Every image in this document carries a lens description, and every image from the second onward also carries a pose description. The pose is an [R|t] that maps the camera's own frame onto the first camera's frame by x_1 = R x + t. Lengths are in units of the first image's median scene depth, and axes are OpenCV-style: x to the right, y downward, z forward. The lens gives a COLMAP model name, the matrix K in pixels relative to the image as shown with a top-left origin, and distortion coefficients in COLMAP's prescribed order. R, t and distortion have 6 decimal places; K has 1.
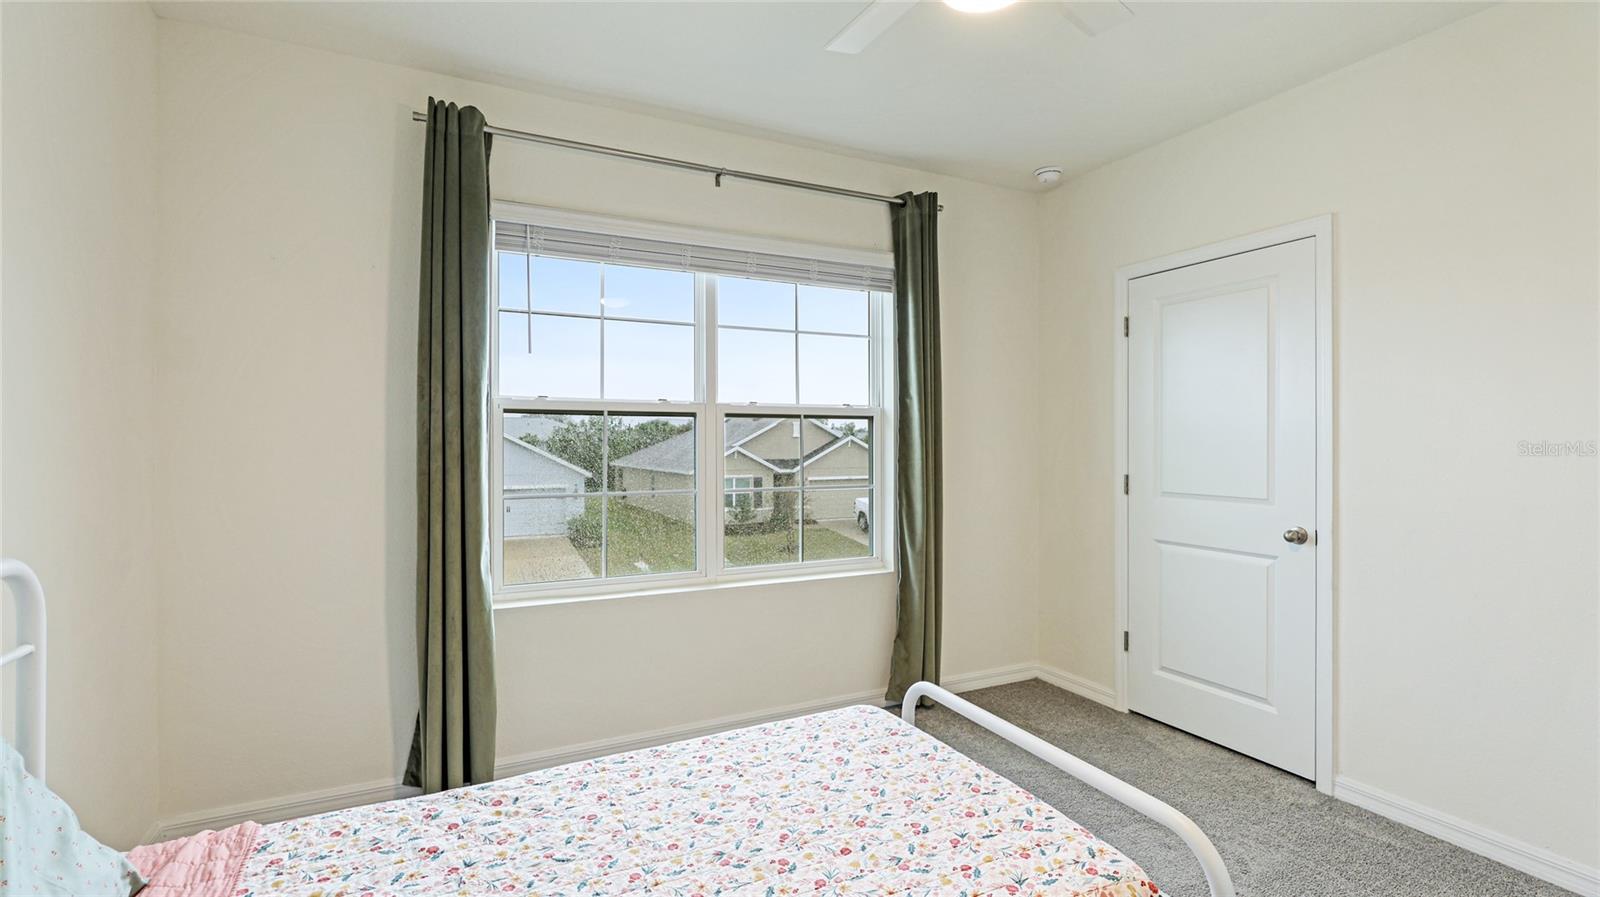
lens RADIAL K [[727.6, 0, 790.3], [0, 727.6, 449.5], [0, 0, 1]] dist [0.006577, -0.002041]
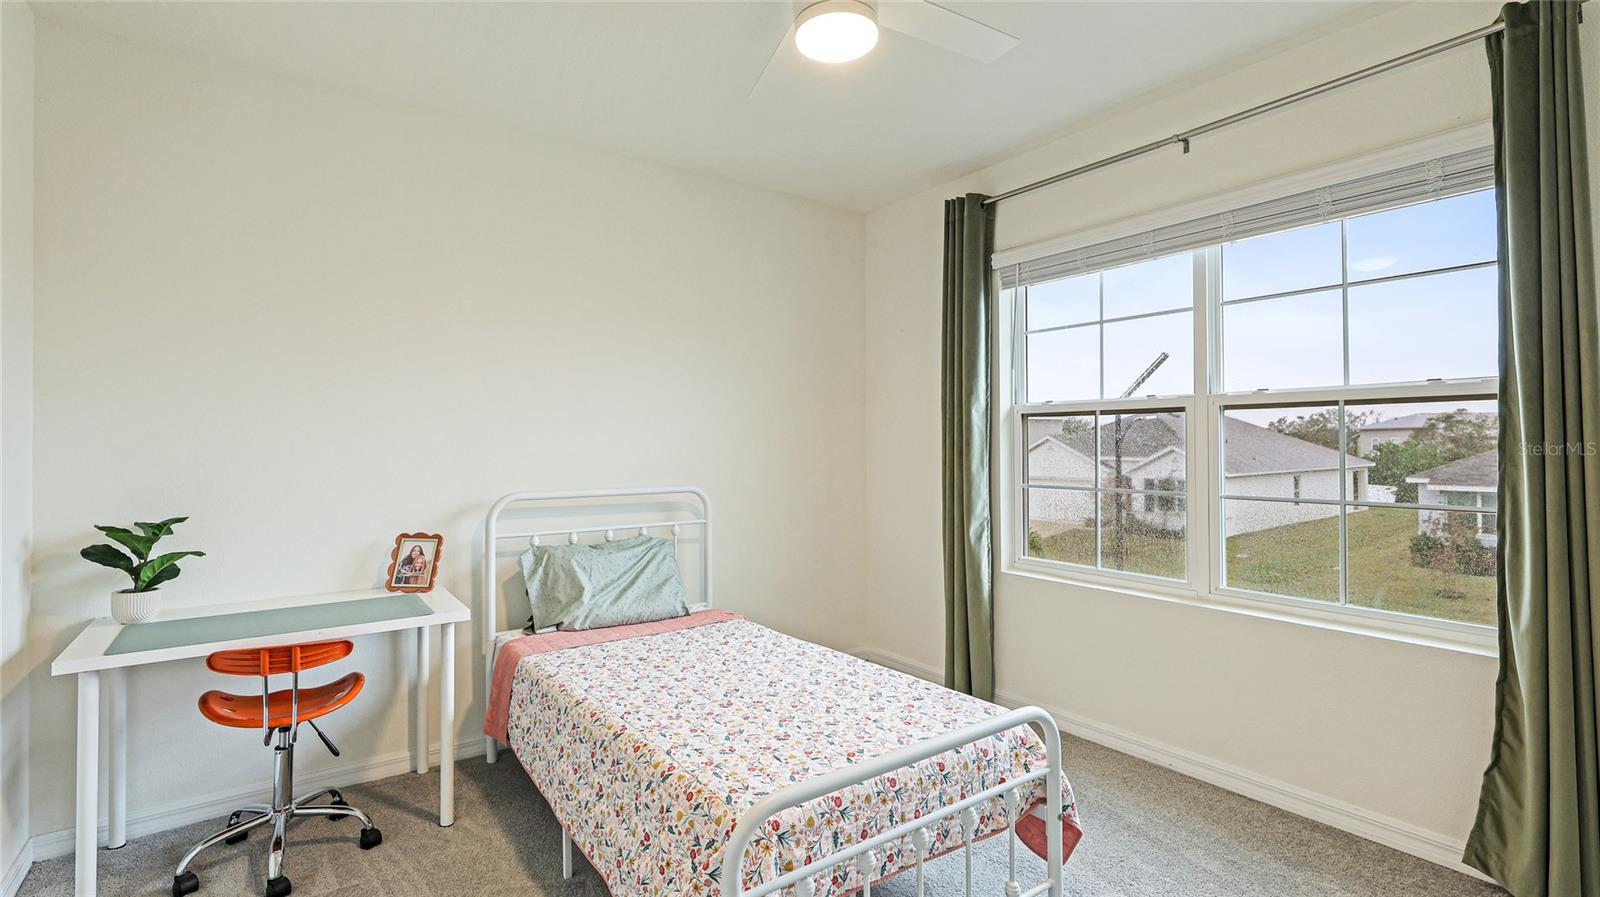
lens RADIAL K [[727.6, 0, 790.5], [0, 727.6, 431.6], [0, 0, 1]] dist [0.006577, -0.002041]
pose [[0.163807, -0.012199, -0.986417, 0.801349], [-0.000268, 0.999923, -0.012410, -0.009520], [0.986492, 0.002298, 0.163792, 0.429189]]
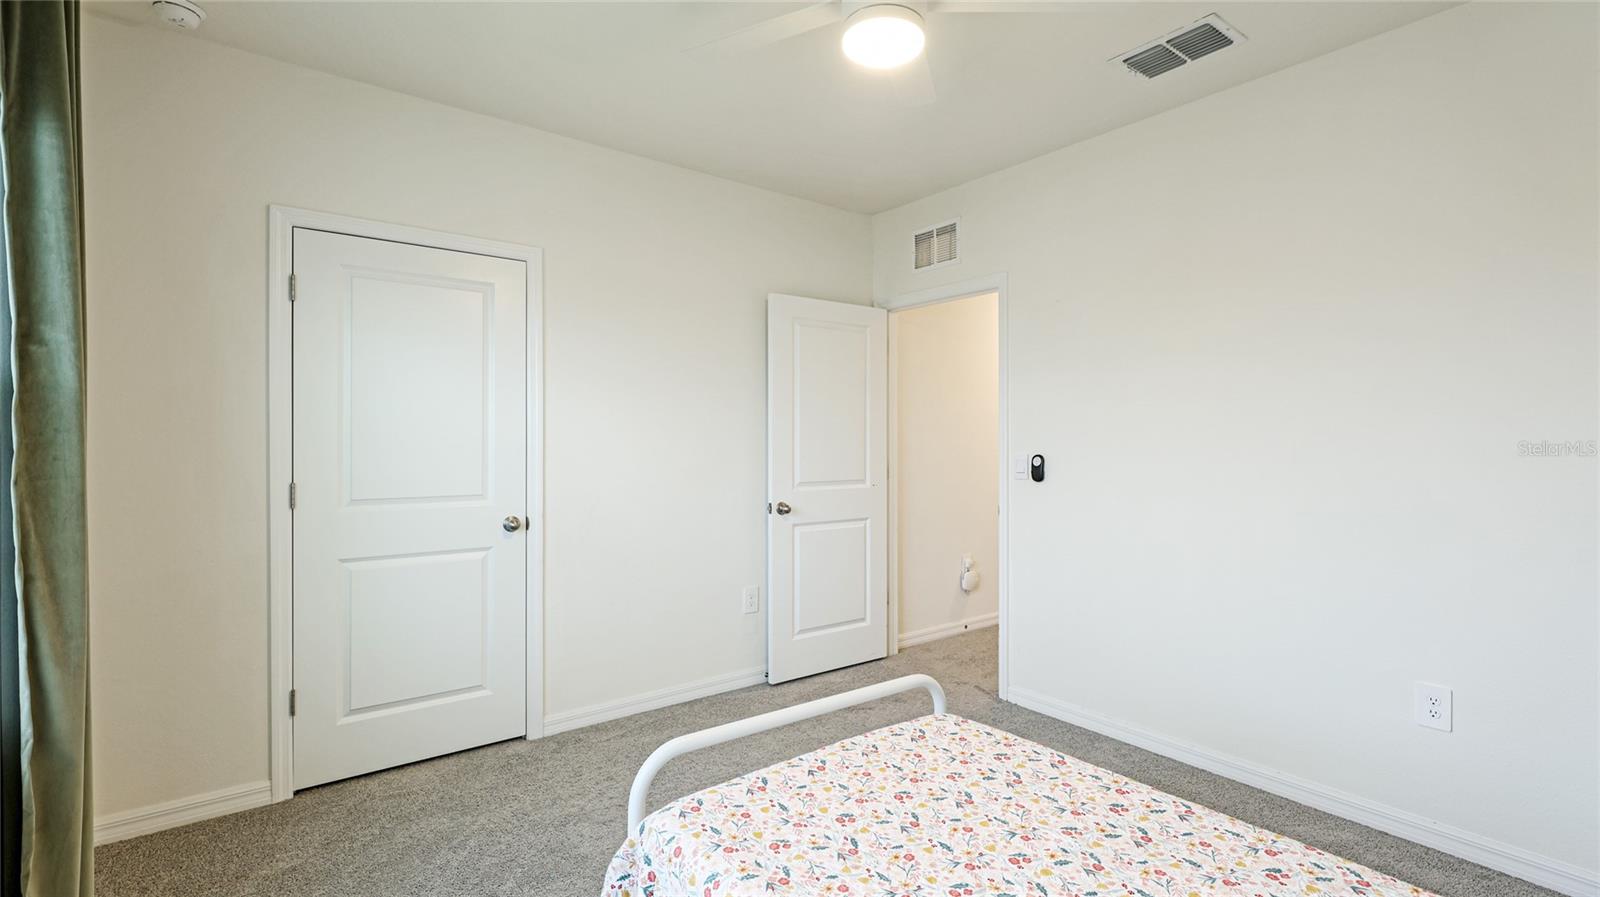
lens RADIAL K [[727.6, 0, 797.5], [0, 727.6, 445.4], [0, 0, 1]] dist [0.006577, -0.002041]
pose [[-0.214482, -0.006218, 0.976708, -0.481781], [0.005788, 0.999954, 0.007637, -0.008723], [-0.976711, 0.007291, -0.214436, 0.798856]]
